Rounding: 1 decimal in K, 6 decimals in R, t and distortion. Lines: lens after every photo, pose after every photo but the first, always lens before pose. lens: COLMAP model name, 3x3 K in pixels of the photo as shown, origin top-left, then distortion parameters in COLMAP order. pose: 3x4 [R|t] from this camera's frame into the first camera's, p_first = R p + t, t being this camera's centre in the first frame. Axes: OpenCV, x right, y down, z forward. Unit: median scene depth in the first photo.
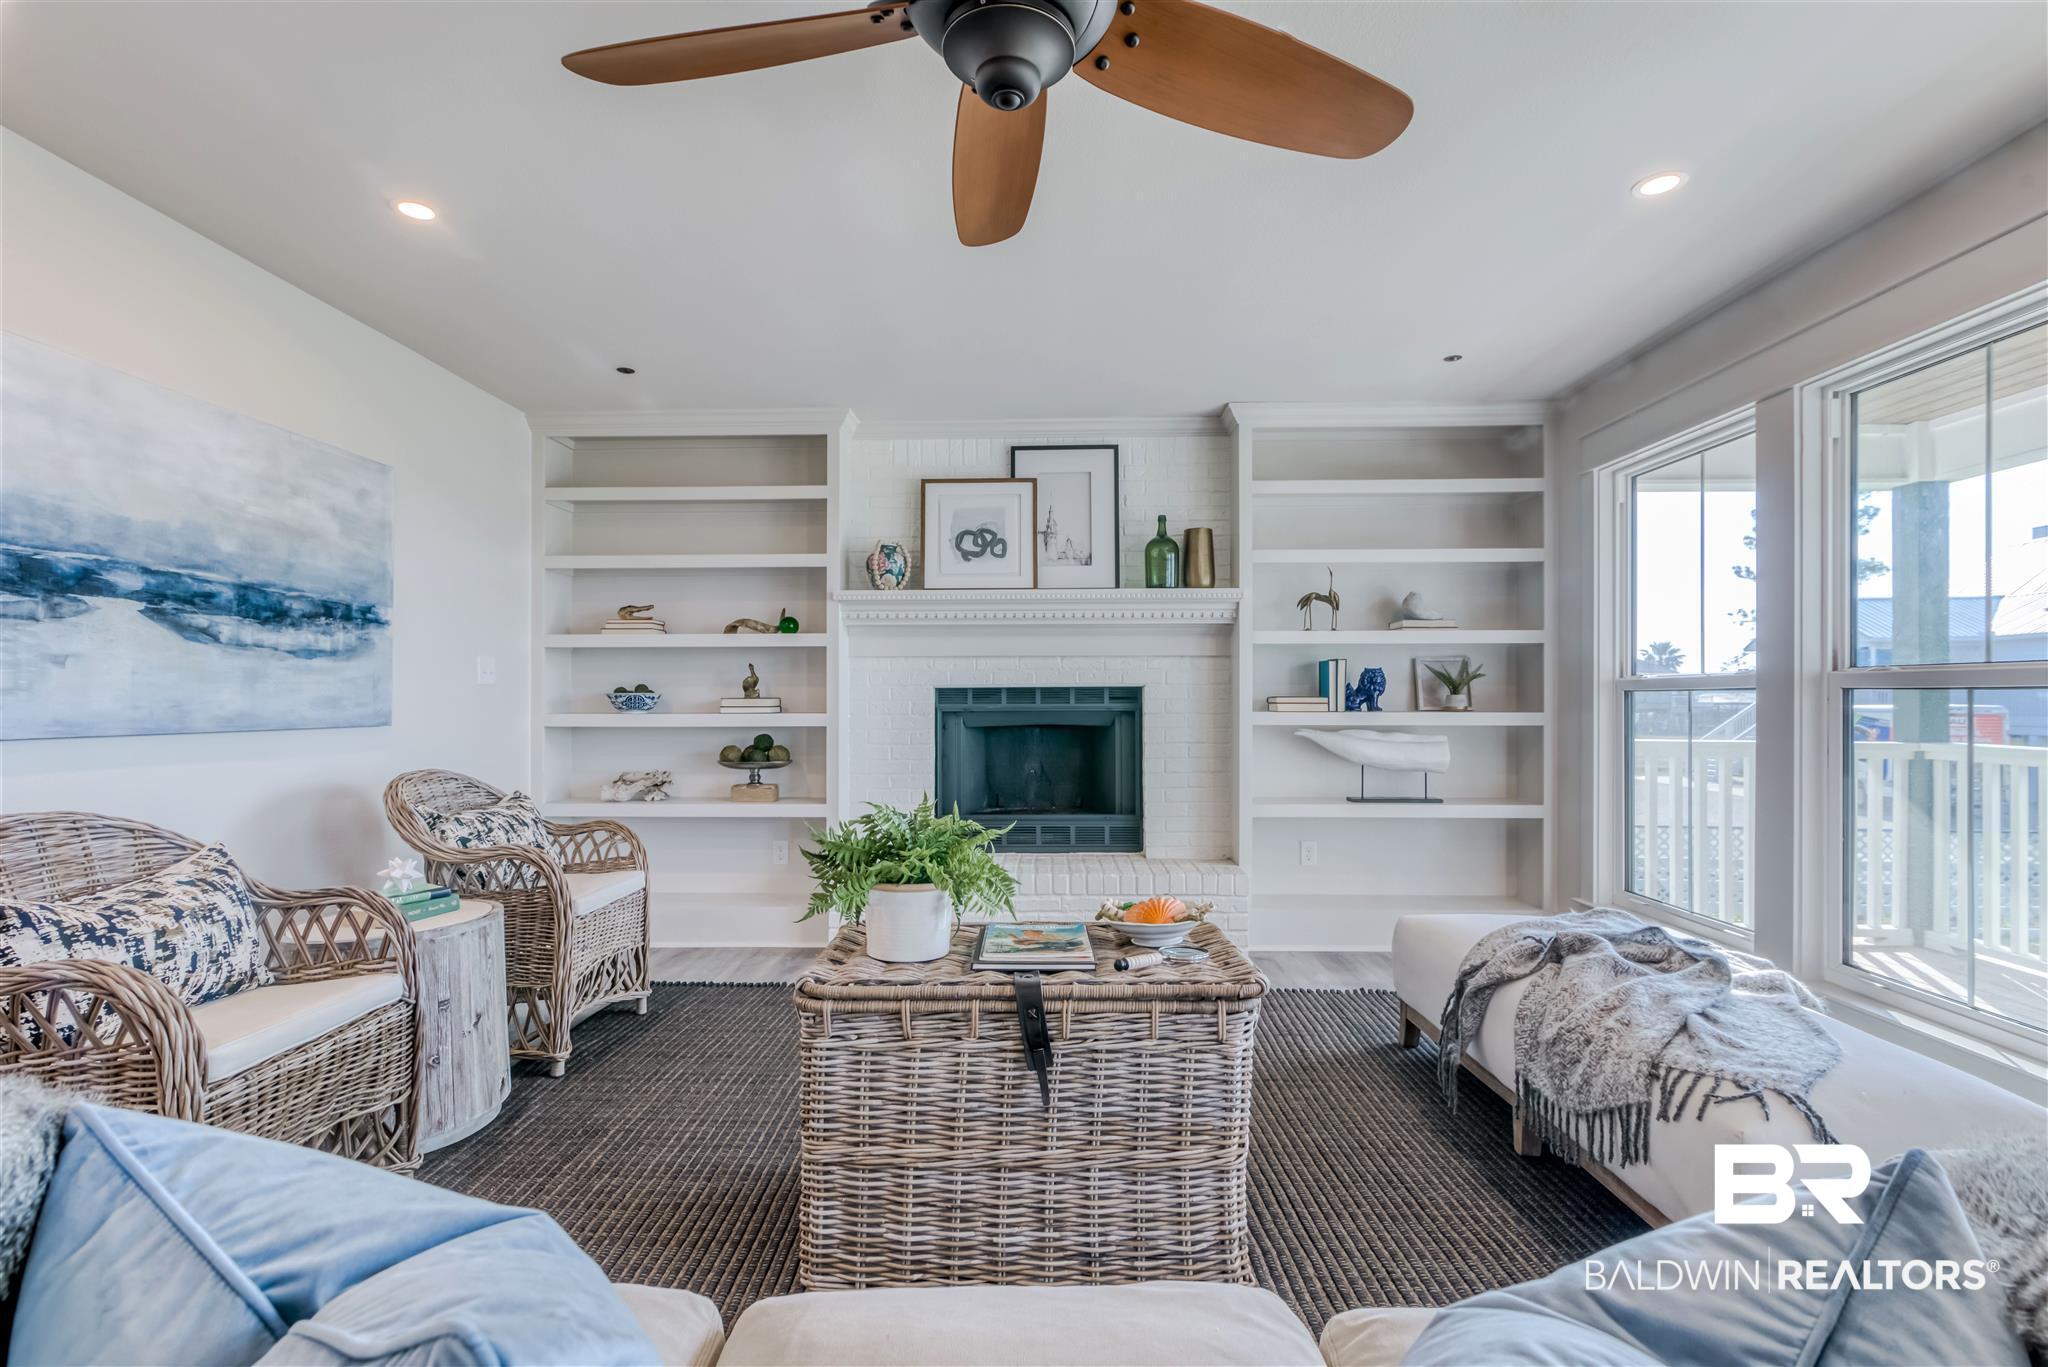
lens RADIAL K [[940.9, 0, 1024.0], [0, 940.9, 683.5], [0, 0, 1]] dist [0.001097, -0.000139]
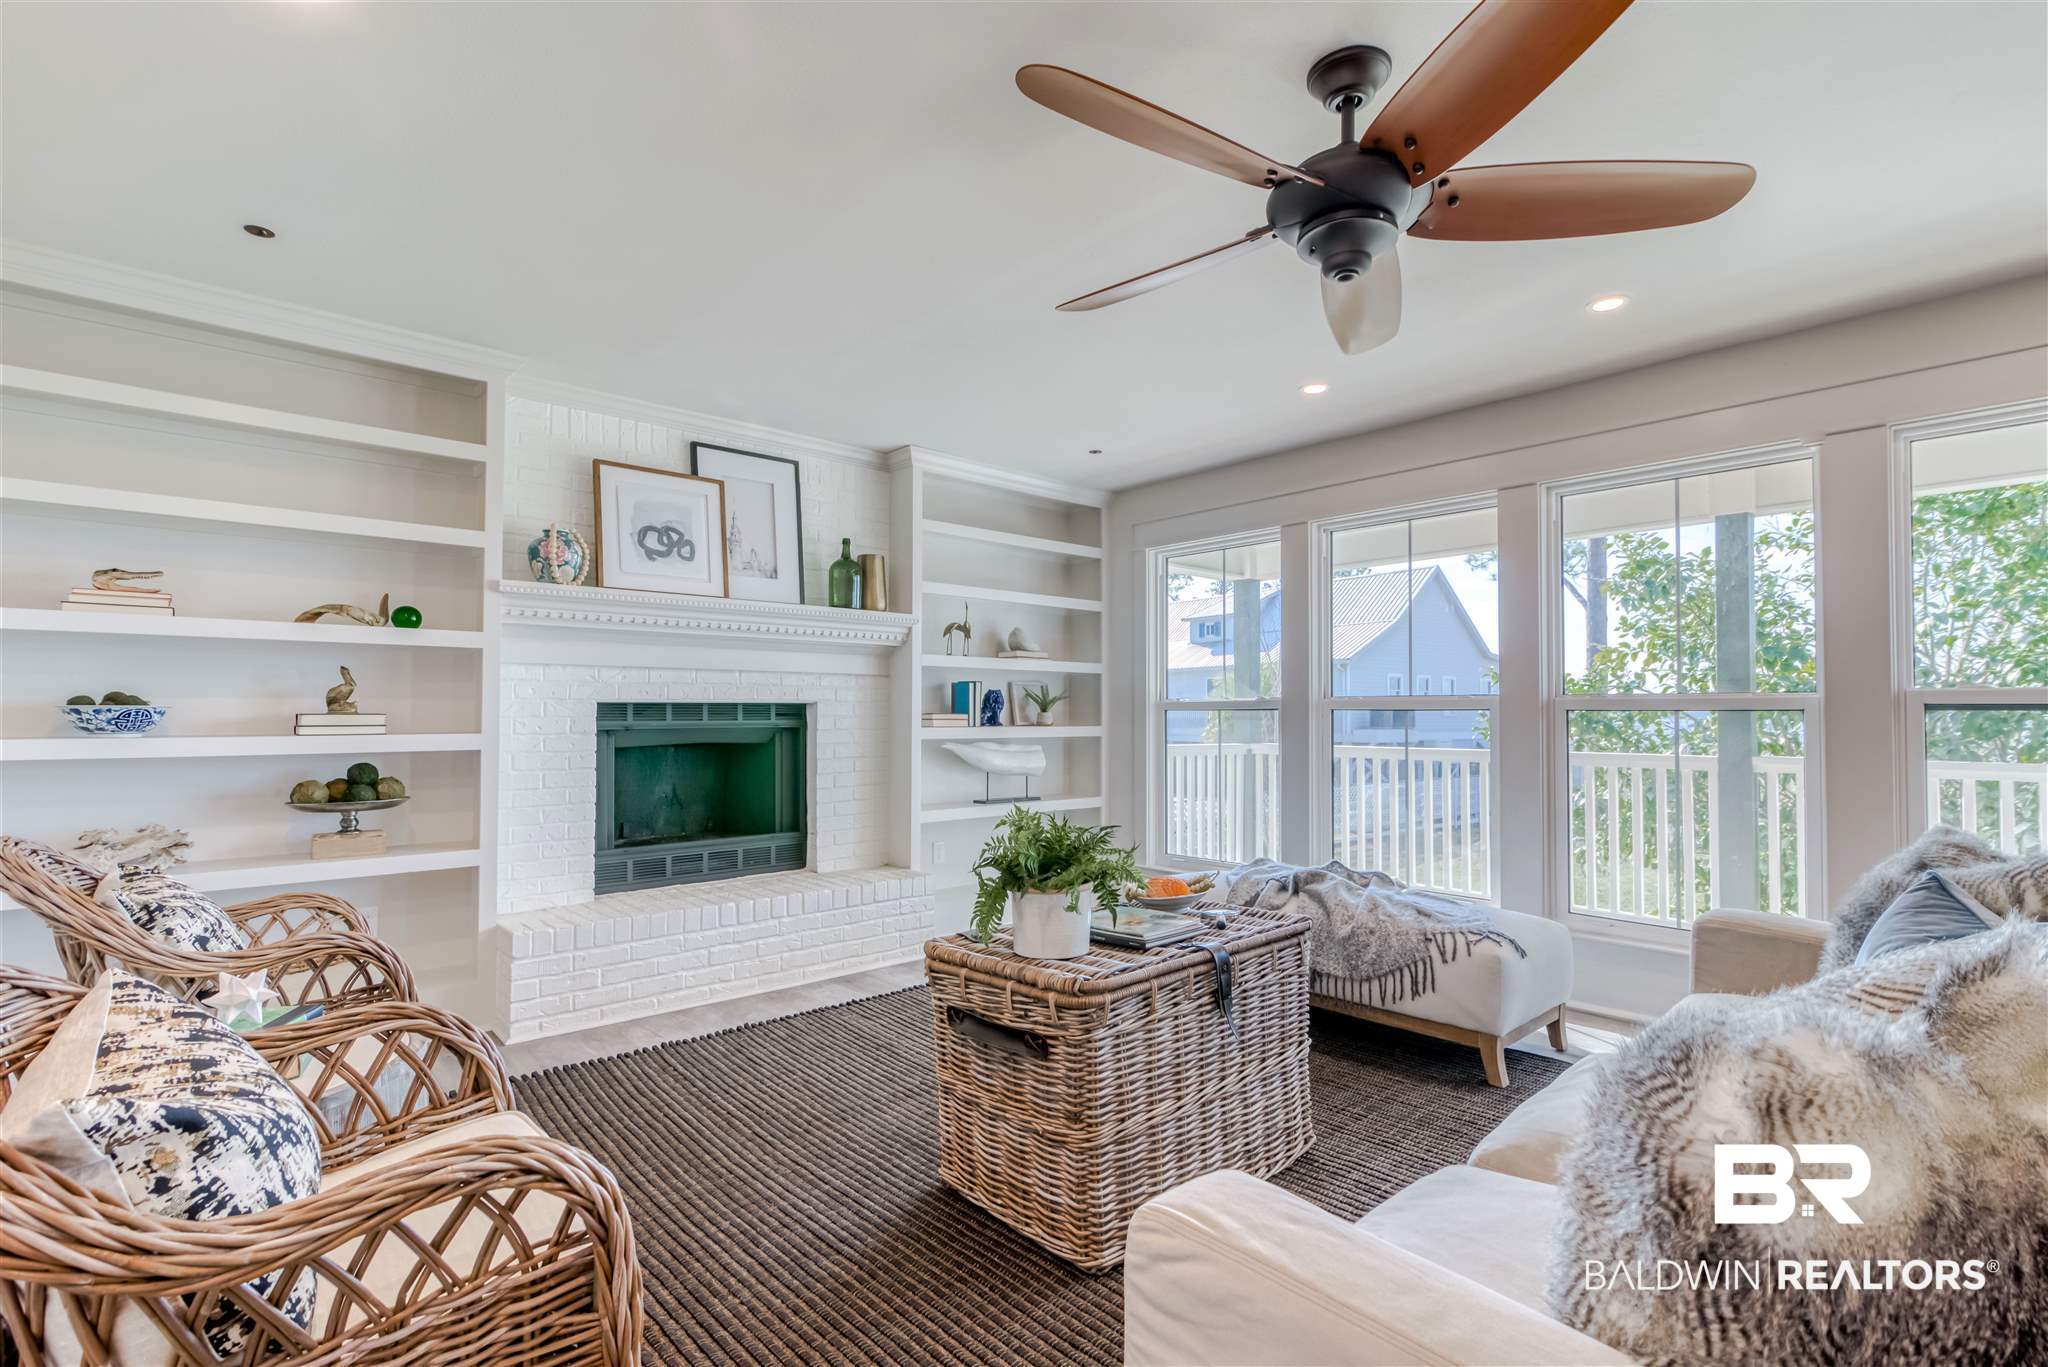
lens RADIAL K [[945.0, 0, 1024.0], [0, 945.0, 683.5], [0, 0, 1]] dist [0.002218, 0.000267]
pose [[0.726208, 0.024151, 0.687050, -0.415769], [-0.011612, 0.999671, -0.022867, 0.002682], [-0.687376, 0.008628, 0.726250, 0.109387]]
